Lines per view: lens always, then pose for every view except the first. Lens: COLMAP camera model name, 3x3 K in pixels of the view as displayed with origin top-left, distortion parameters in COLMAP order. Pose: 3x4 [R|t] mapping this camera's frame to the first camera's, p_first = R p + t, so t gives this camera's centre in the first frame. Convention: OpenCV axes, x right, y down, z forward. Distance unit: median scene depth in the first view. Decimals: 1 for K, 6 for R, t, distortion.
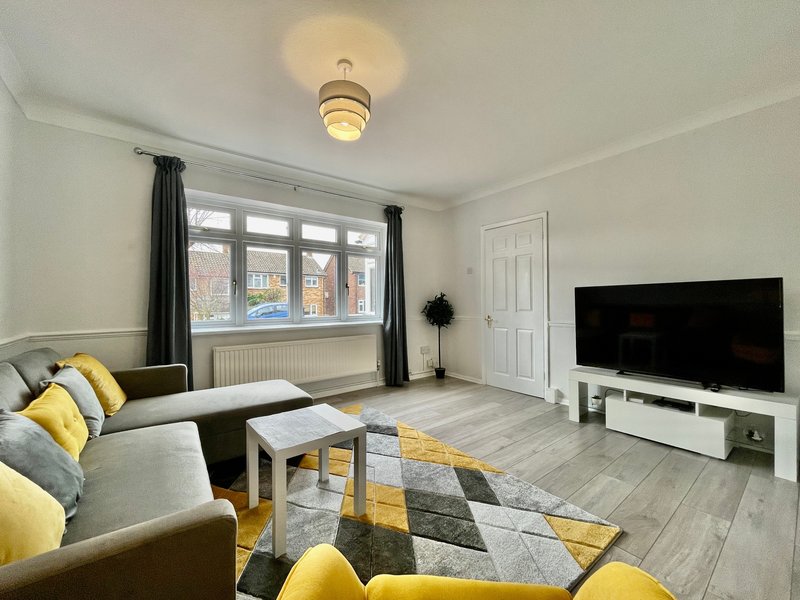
lens RADIAL K [[323.8, 0, 399.0], [0, 323.8, 301.7], [0, 0, 1]] dist [-0.000597, 0.000440]
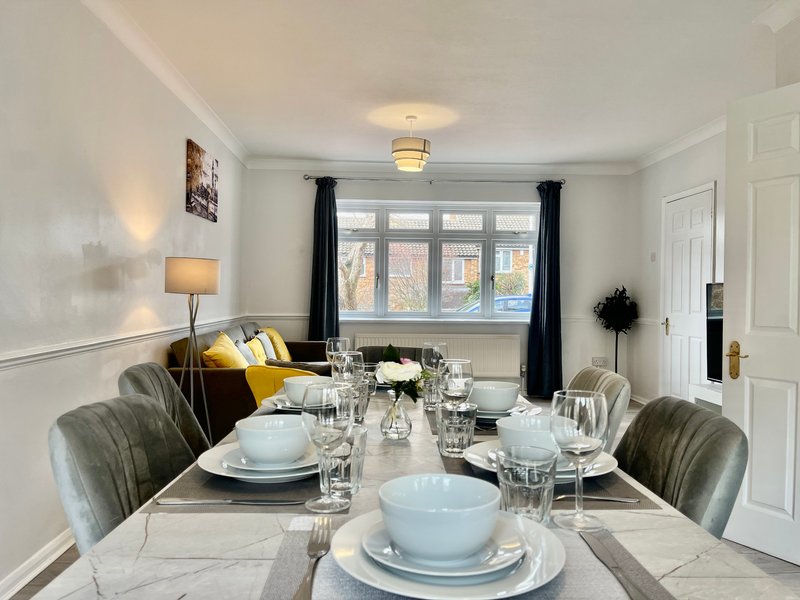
lens RADIAL K [[604.5, 0, 400.0], [0, 604.5, 300.0], [0, 0, 1]] dist [0.079515, -0.101663]
pose [[0.820599, 0.021109, -0.571115, 0.775834], [-0.016104, 0.999775, 0.013814, -0.012109], [0.571278, -0.002139, 0.820754, -0.672029]]
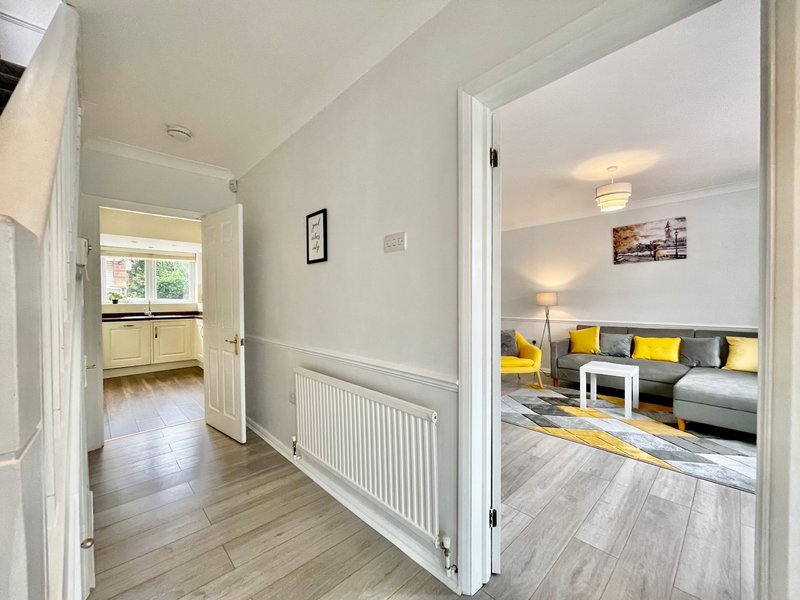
lens RADIAL K [[323.8, 0, 399.0], [0, 323.8, 301.7], [0, 0, 1]] dist [-0.000597, 0.000440]
pose [[-0.994336, 0.010634, -0.105753, 0.695108], [0.010051, 0.999931, 0.006045, -0.039016], [0.105810, 0.004948, -0.994374, 1.599775]]
